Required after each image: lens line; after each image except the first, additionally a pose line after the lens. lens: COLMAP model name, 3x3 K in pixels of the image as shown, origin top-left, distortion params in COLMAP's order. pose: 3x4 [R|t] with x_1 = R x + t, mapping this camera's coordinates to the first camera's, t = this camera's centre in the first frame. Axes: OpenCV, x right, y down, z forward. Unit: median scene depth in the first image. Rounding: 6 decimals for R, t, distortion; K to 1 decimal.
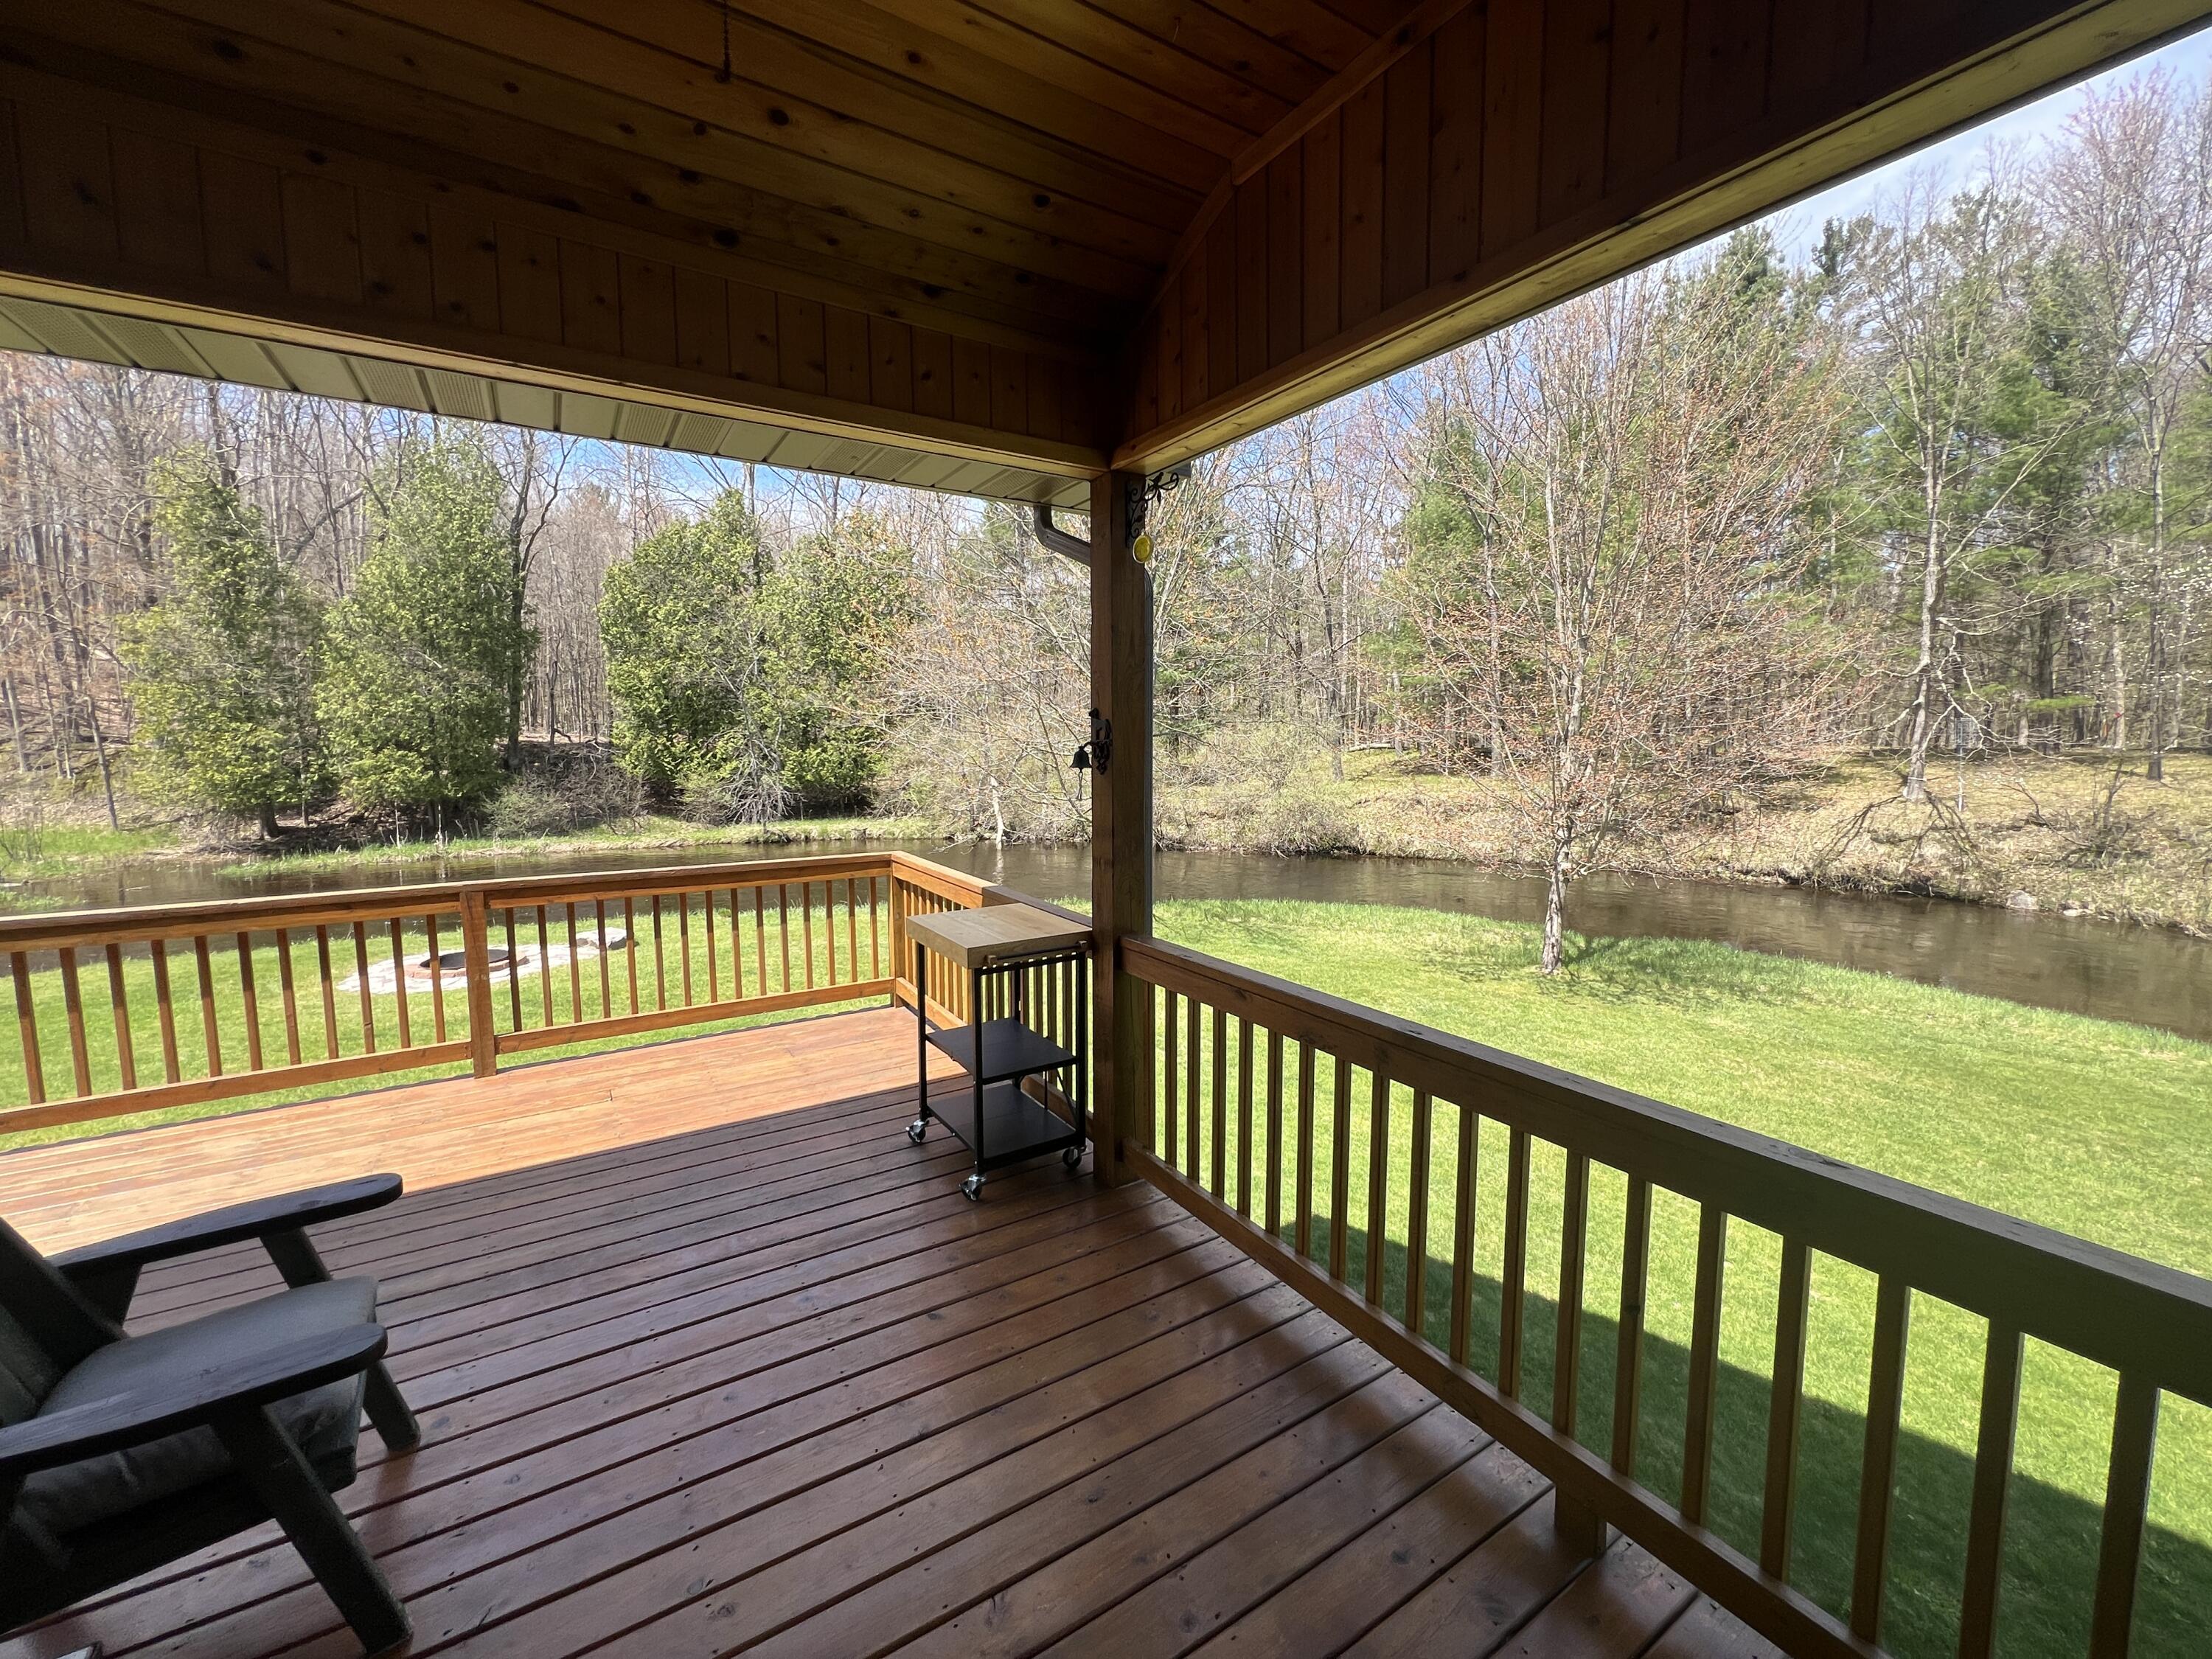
lens RADIAL K [[895.7, 0, 1100.3], [0, 895.7, 826.1], [0, 0, 1]] dist [-0.003710, 0.000158]
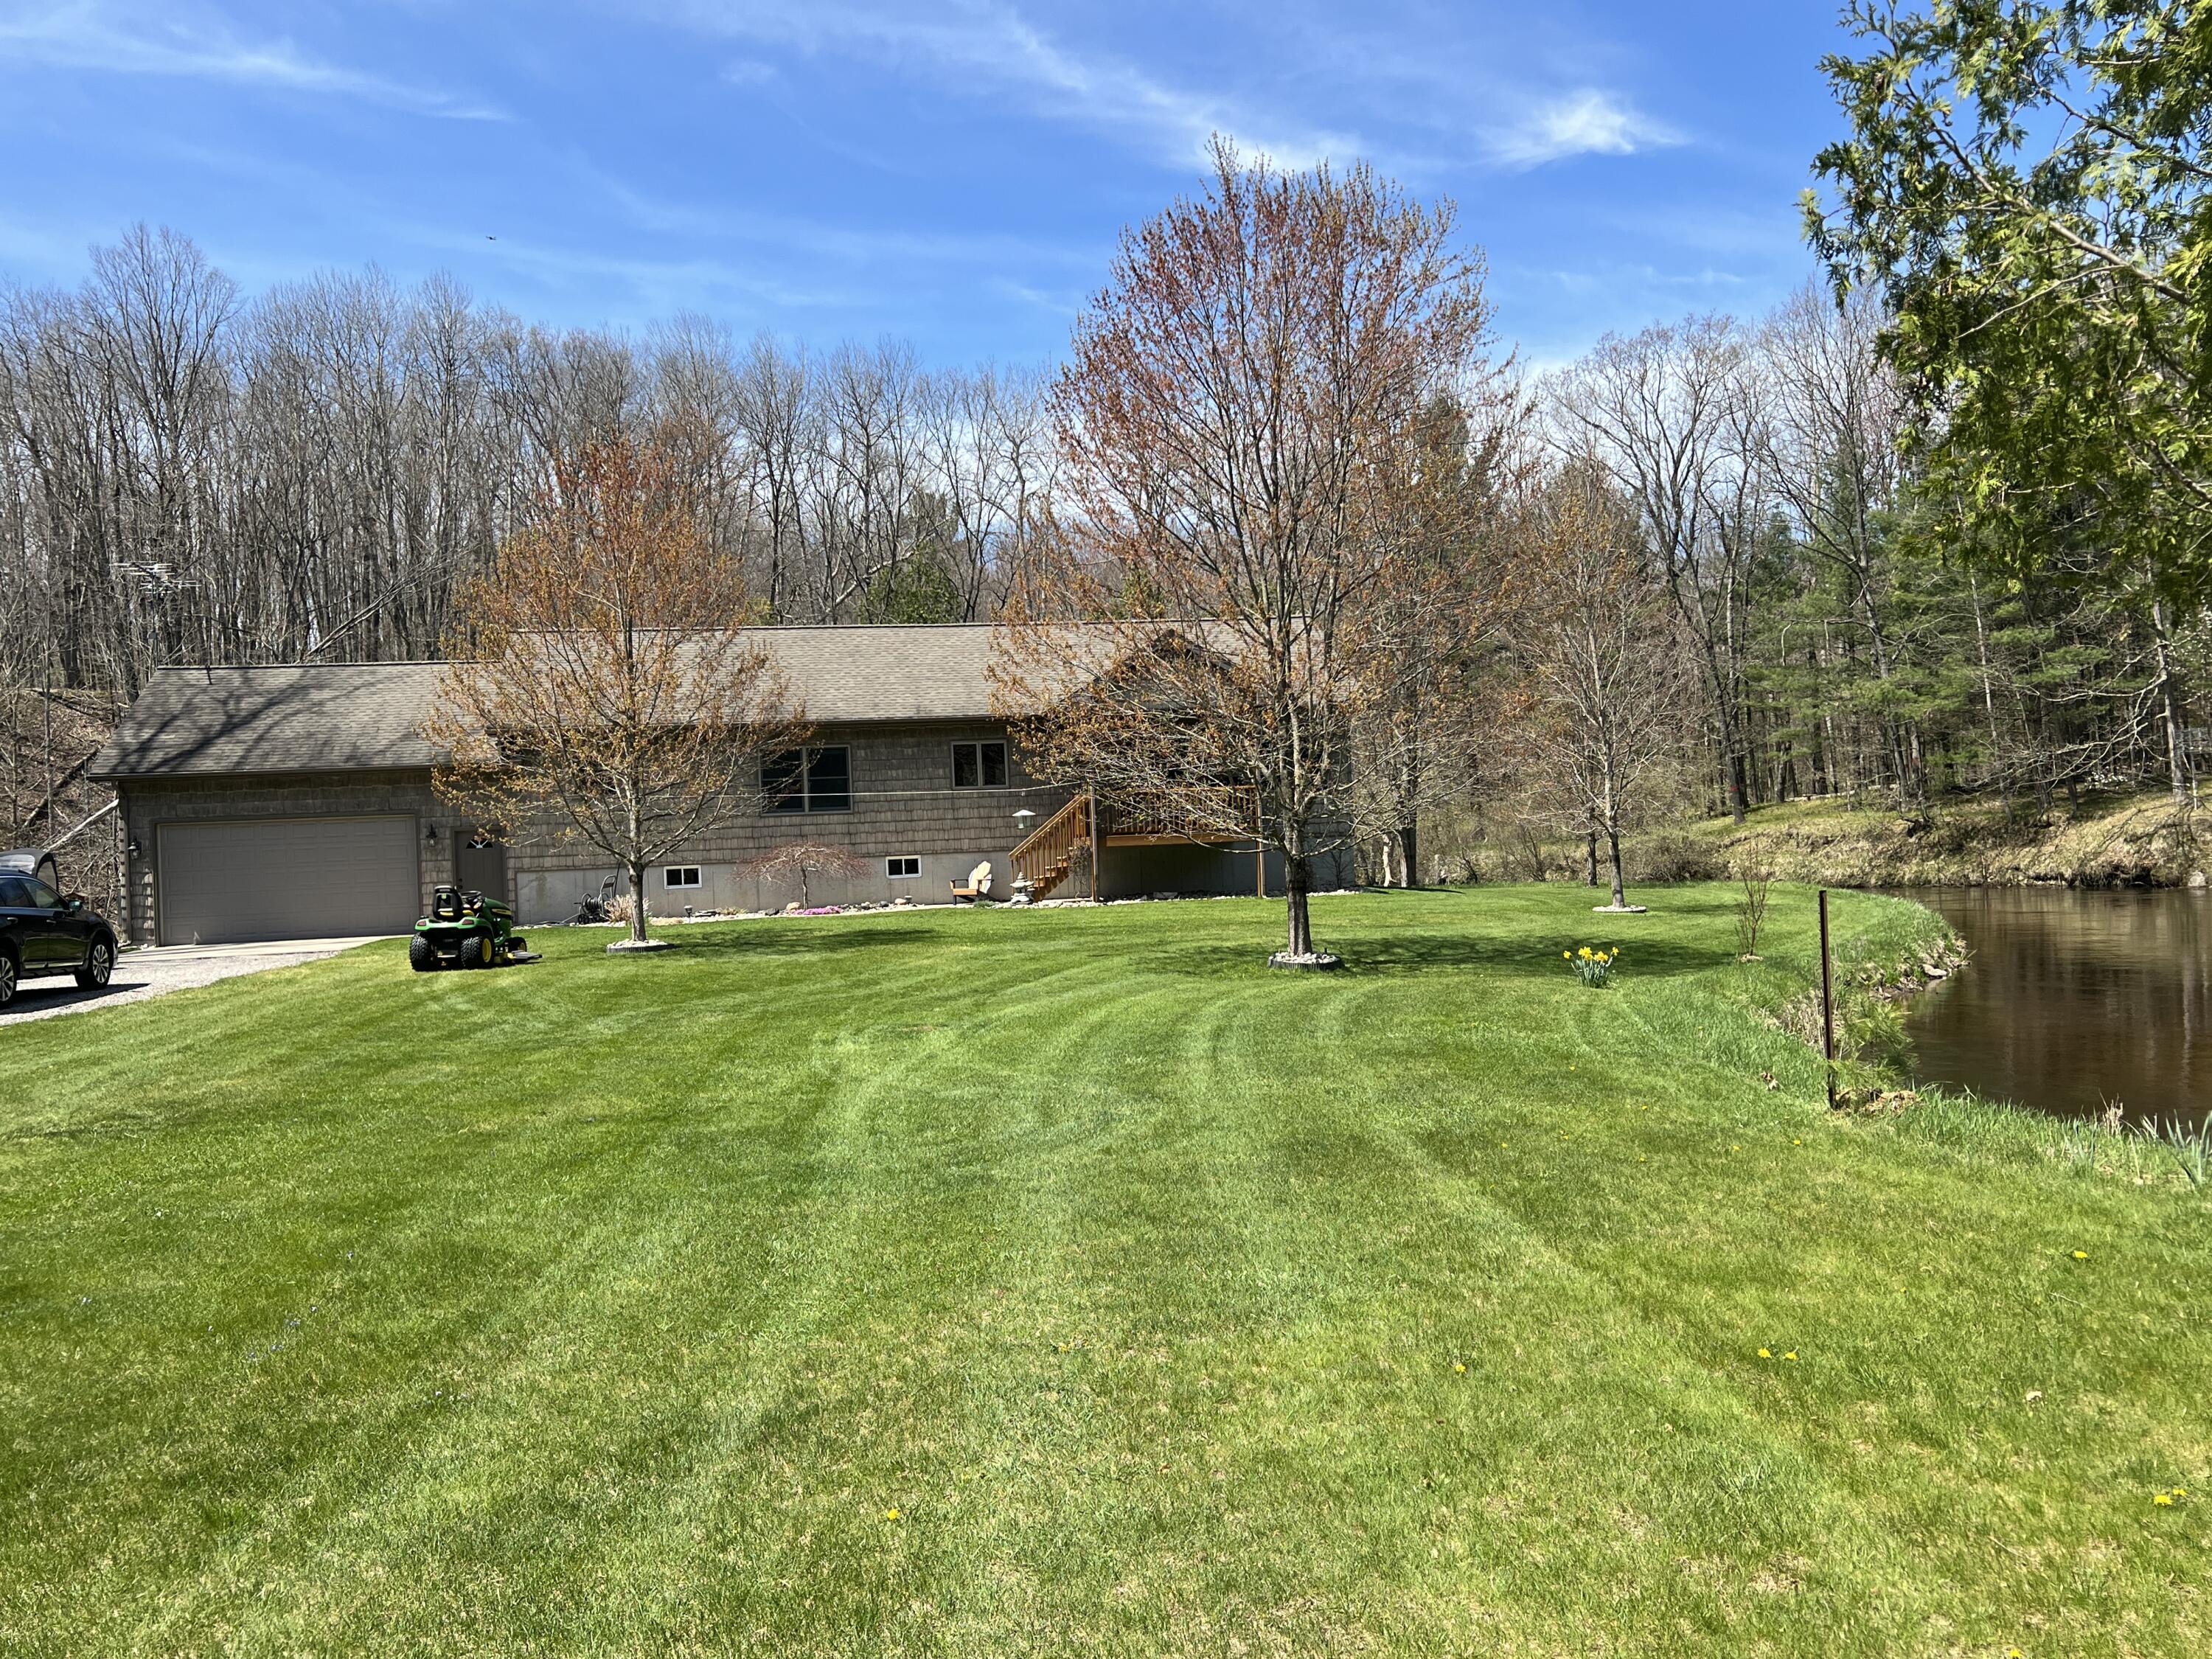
lens RADIAL K [[1825.7, 0, 1106.0], [0, 1825.7, 829.5], [0, 0, 1]] dist [0.034370, -0.015070]
pose [[0.933302, -0.041544, -0.356682, 0.338876], [0.005044, 0.994704, -0.102659, 0.159037], [0.359058, 0.094013, 0.928568, -1.098402]]
